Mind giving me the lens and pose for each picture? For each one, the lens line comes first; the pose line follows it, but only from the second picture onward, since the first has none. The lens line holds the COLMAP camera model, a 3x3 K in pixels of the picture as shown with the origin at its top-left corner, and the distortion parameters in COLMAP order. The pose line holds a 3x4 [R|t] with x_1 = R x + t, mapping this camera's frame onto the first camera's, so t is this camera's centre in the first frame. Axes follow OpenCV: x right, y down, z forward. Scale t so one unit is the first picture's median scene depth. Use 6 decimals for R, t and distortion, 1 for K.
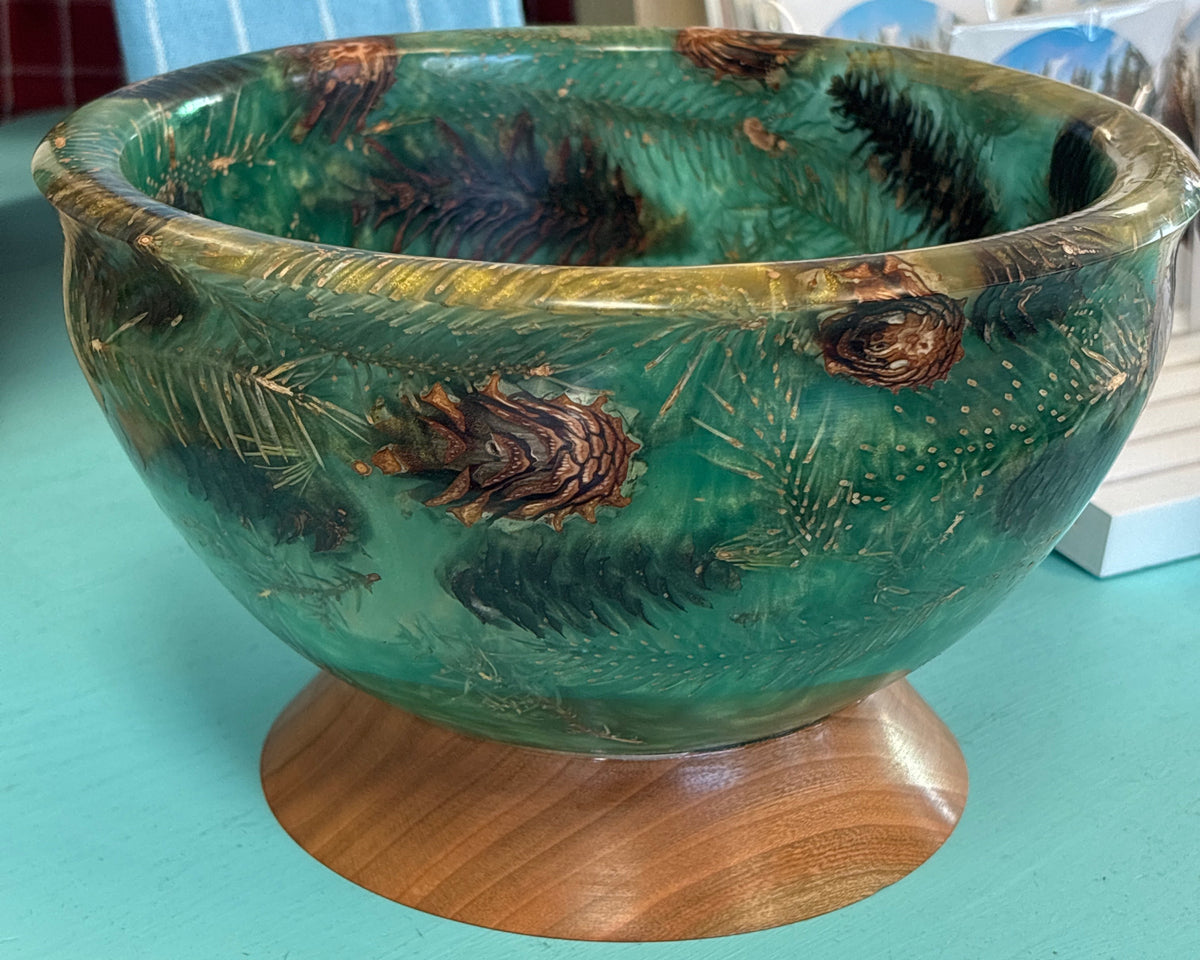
lens RADIAL K [[1102.9, 0, 600.0], [0, 1102.9, 480.0], [0, 0, 1]] dist [0.041501, -0.008707]
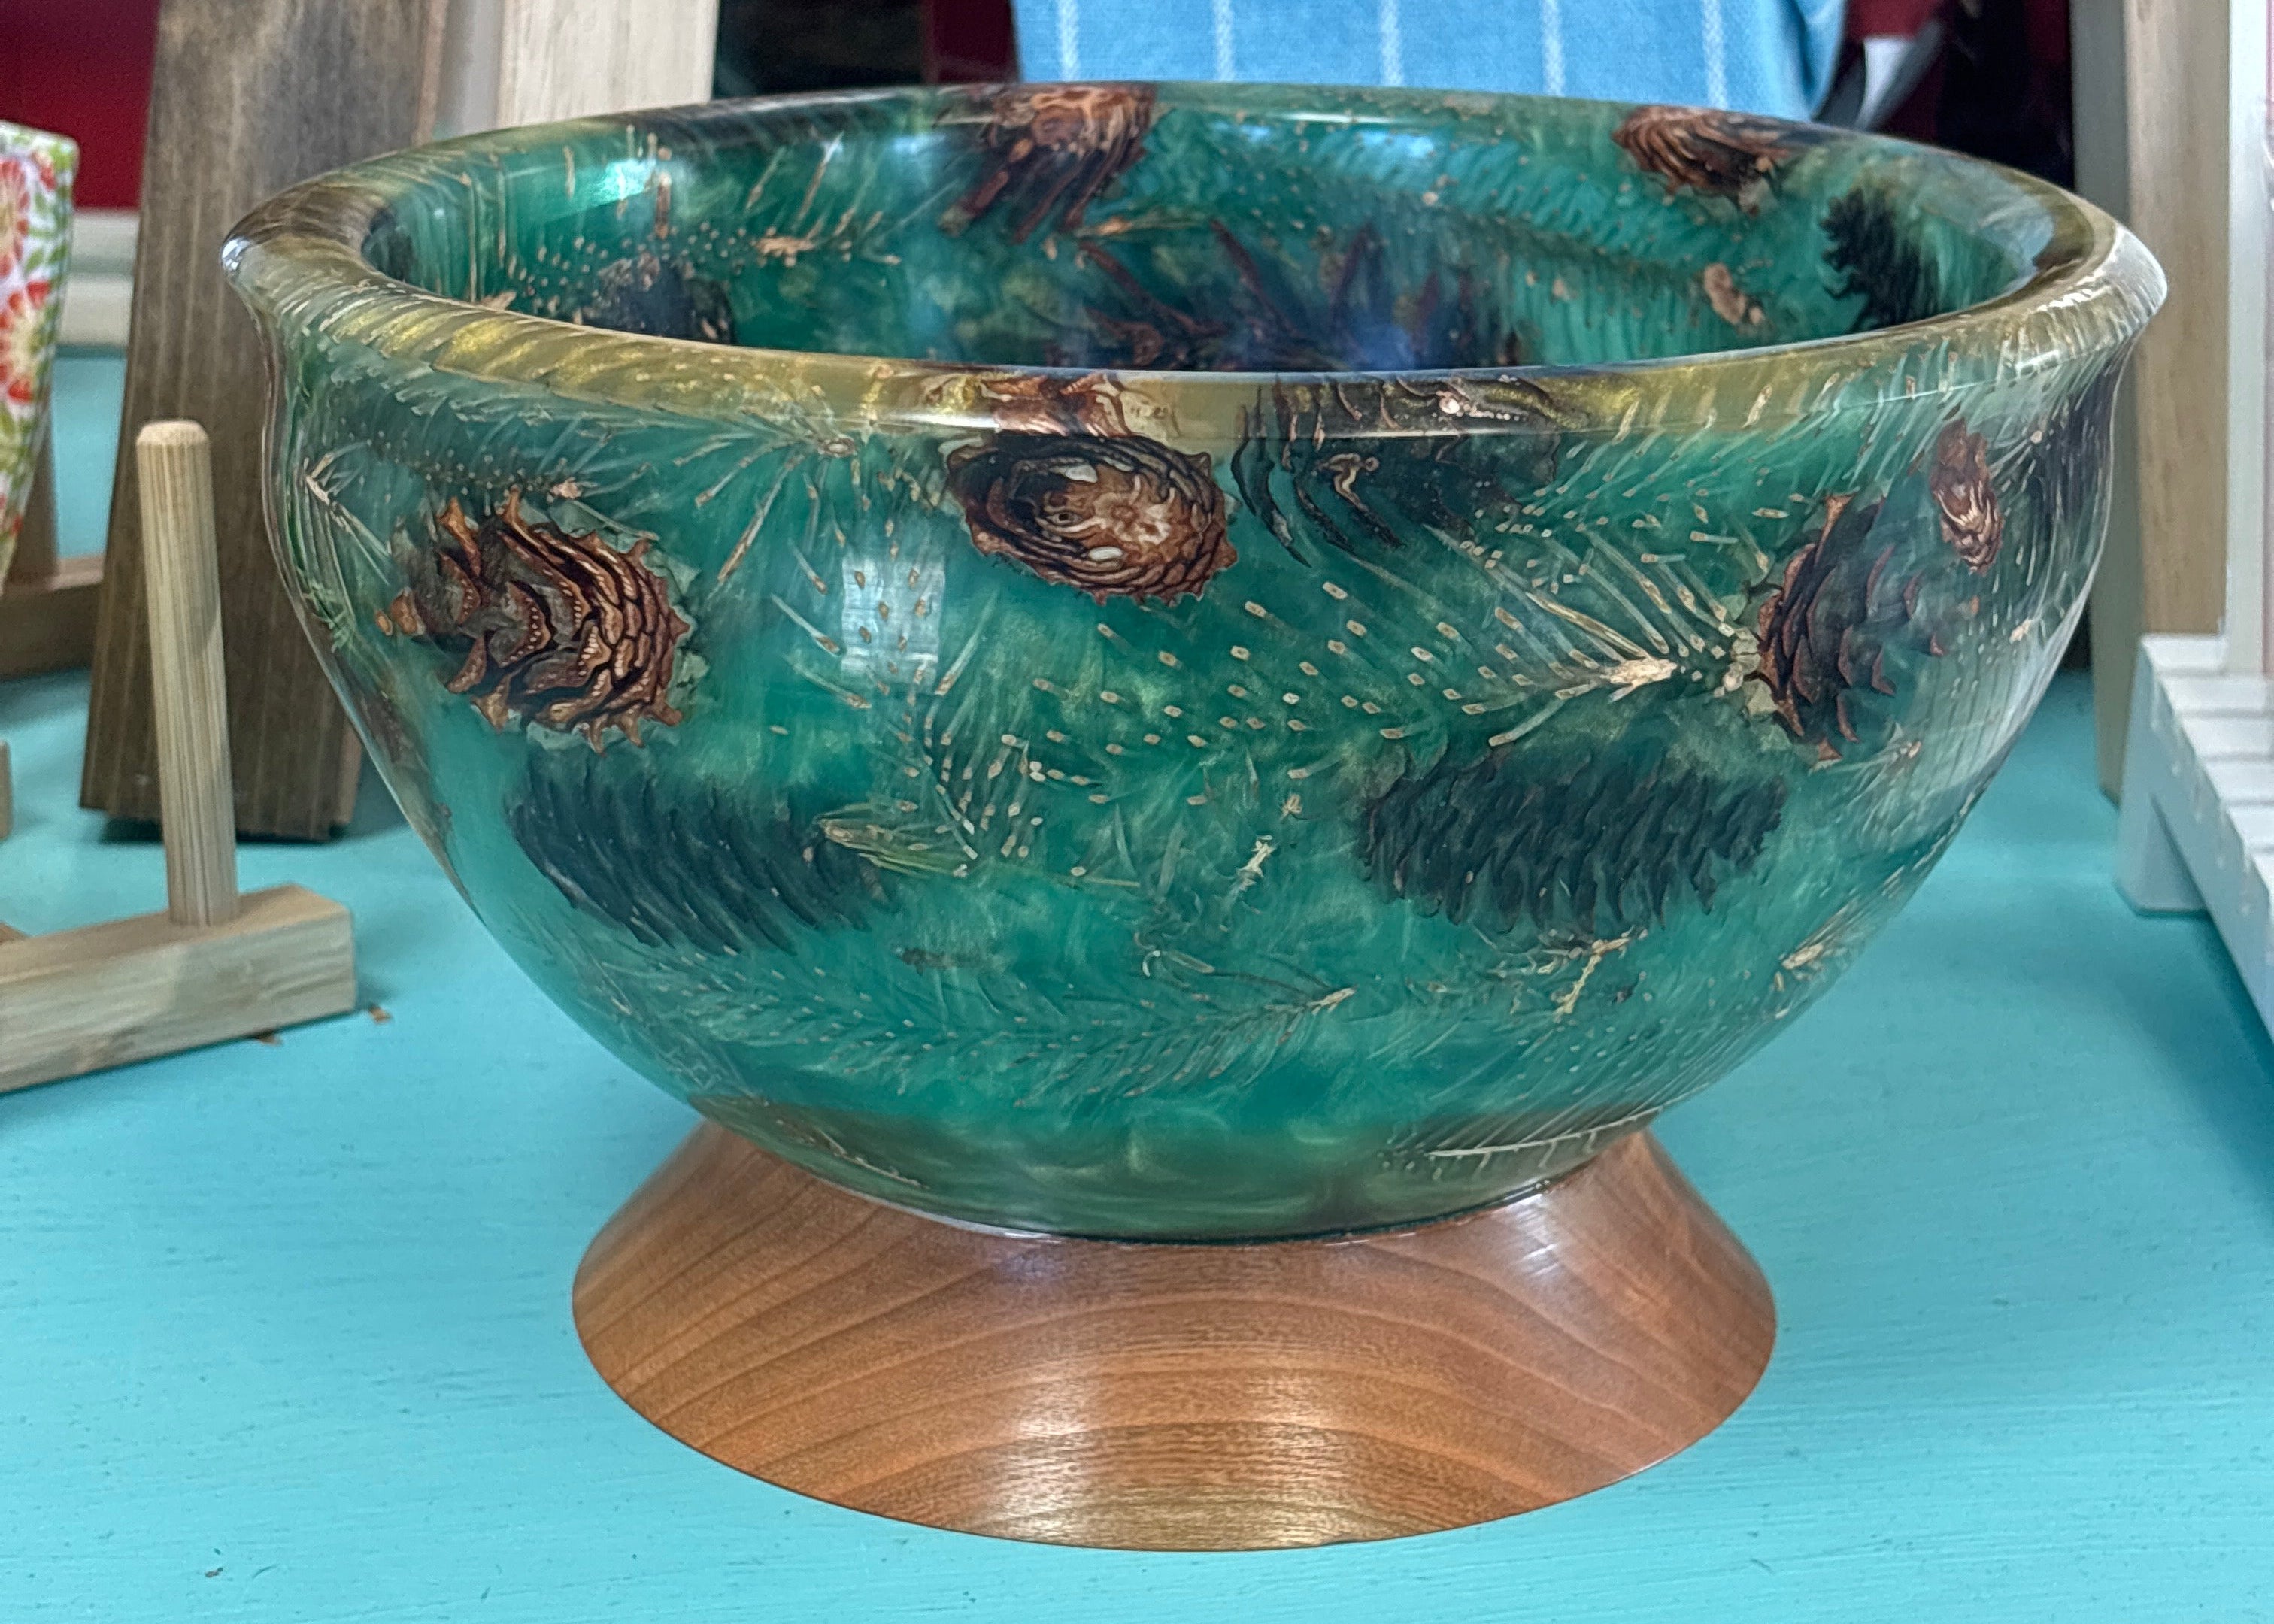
lens RADIAL K [[1885.4, 0, 1137.0], [0, 1885.4, 812.0], [0, 0, 1]] dist [0.038112, -0.004572]
pose [[0.963259, 0.159111, -0.216368, 0.508026], [-0.165063, 0.986236, -0.009602, 0.039308], [0.211862, 0.044964, 0.976265, 0.005977]]
